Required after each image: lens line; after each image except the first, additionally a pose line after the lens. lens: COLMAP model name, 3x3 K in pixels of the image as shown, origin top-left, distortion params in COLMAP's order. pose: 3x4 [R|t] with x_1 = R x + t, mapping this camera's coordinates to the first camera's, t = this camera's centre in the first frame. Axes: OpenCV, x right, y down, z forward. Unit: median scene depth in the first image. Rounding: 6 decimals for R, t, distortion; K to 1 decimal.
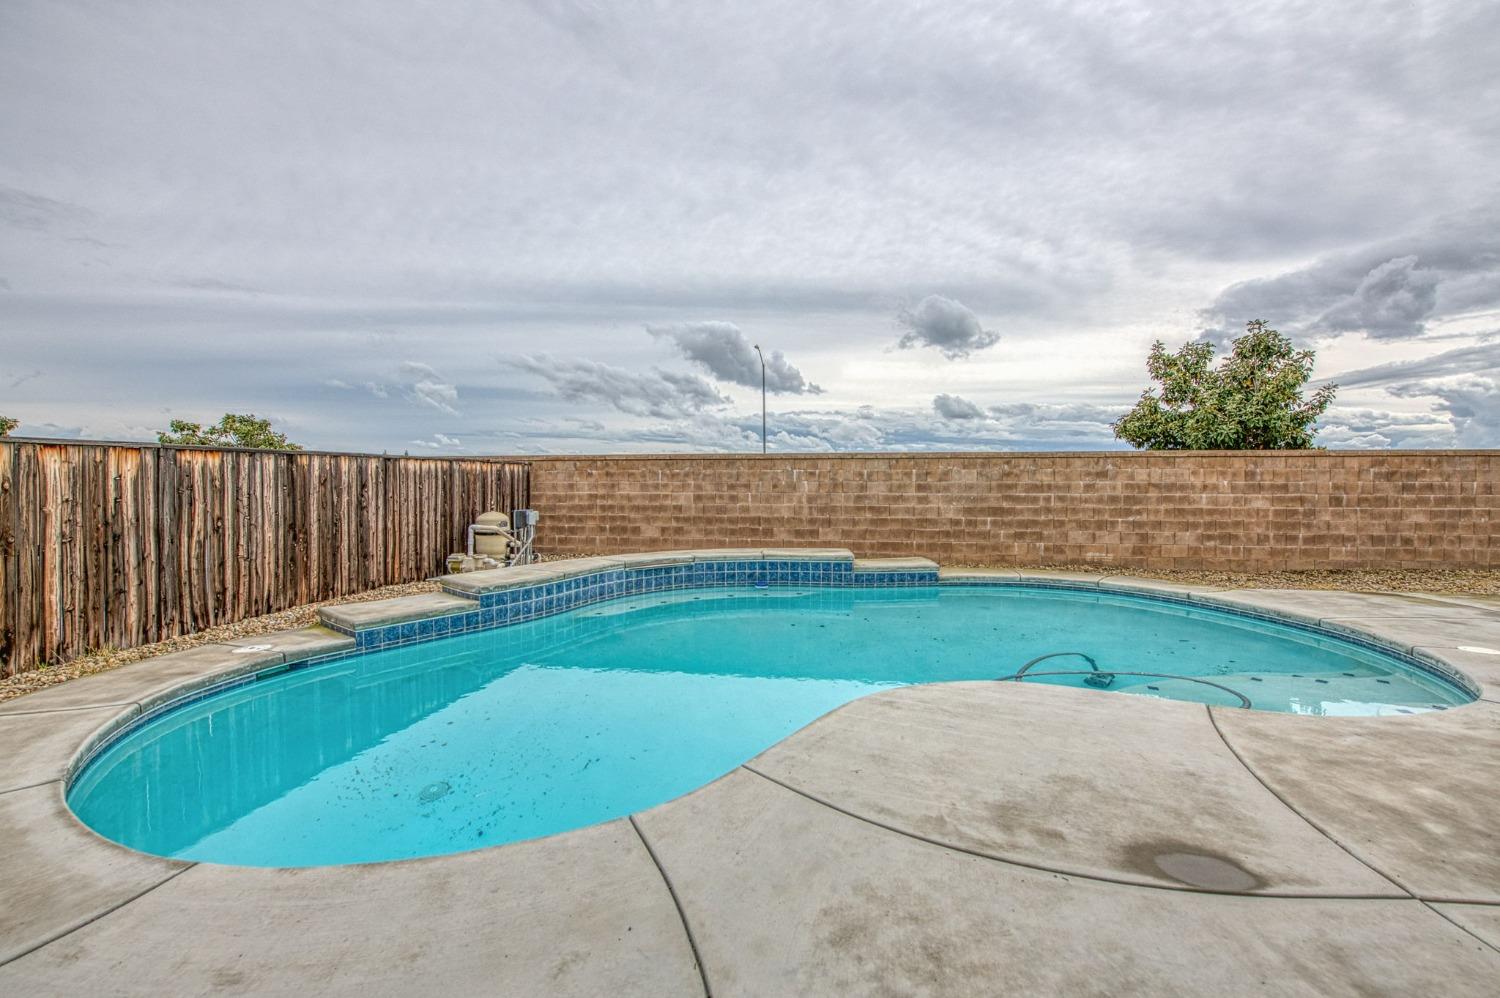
lens RADIAL K [[615.0, 0, 755.7], [0, 615.0, 508.6], [0, 0, 1]] dist [-0.018537, -0.000141]
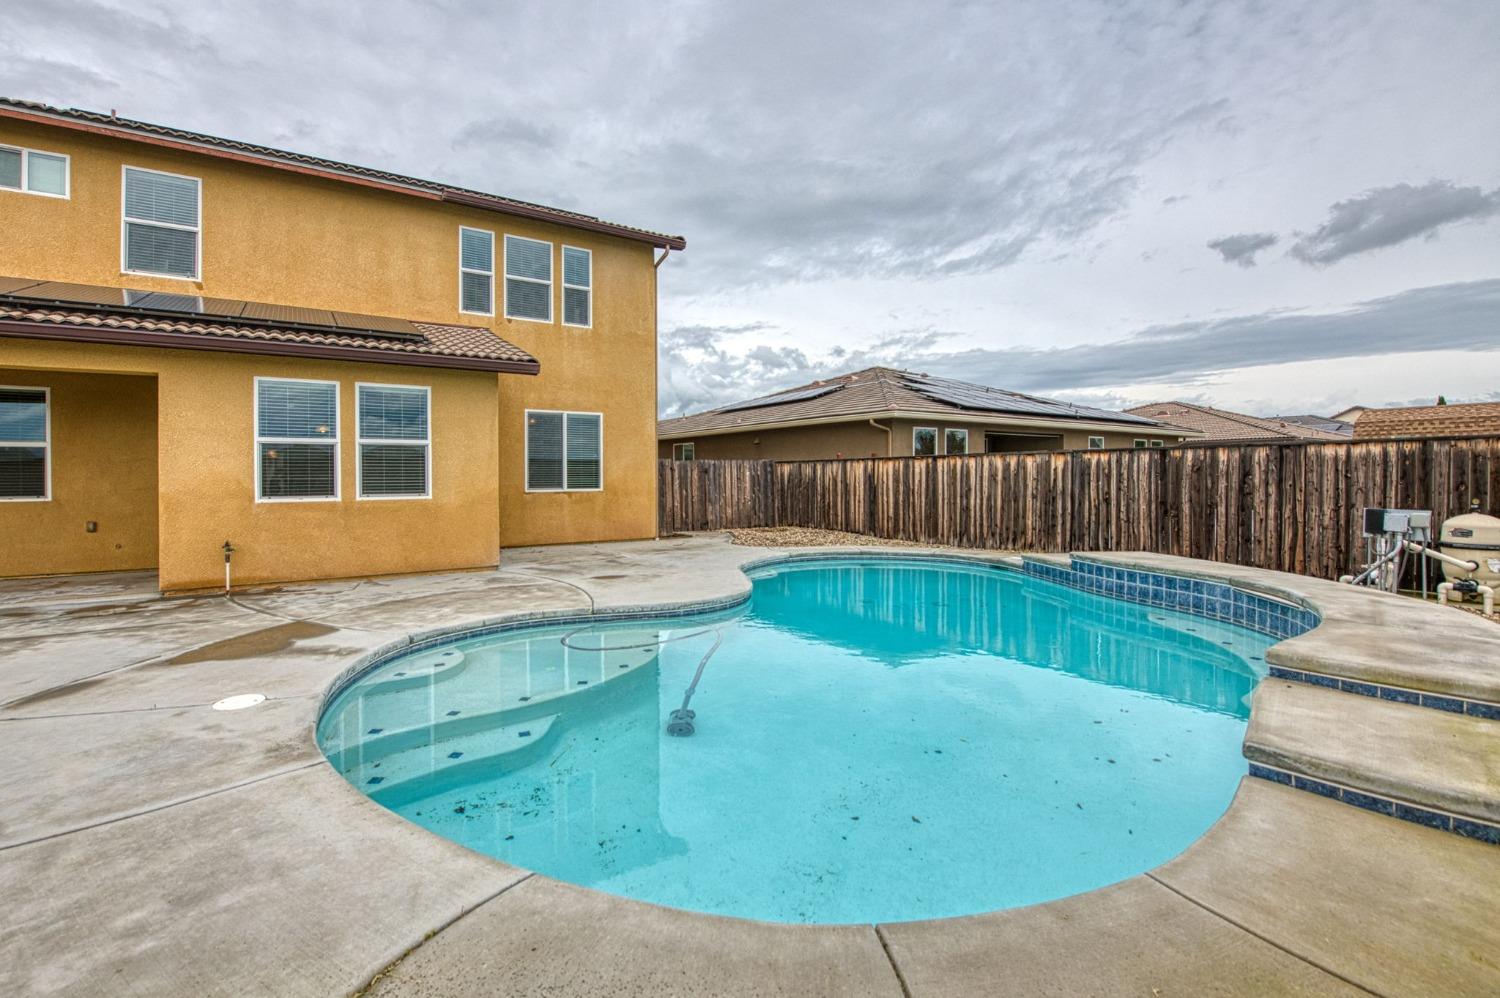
lens RADIAL K [[678.8, 0, 739.3], [0, 678.8, 477.5], [0, 0, 1]] dist [-0.015772, -0.002915]
pose [[-0.732405, 0.007211, -0.680832, 0.593483], [-0.027161, 0.998839, 0.039797, -0.039067], [0.680328, 0.047639, -0.731358, 0.925104]]
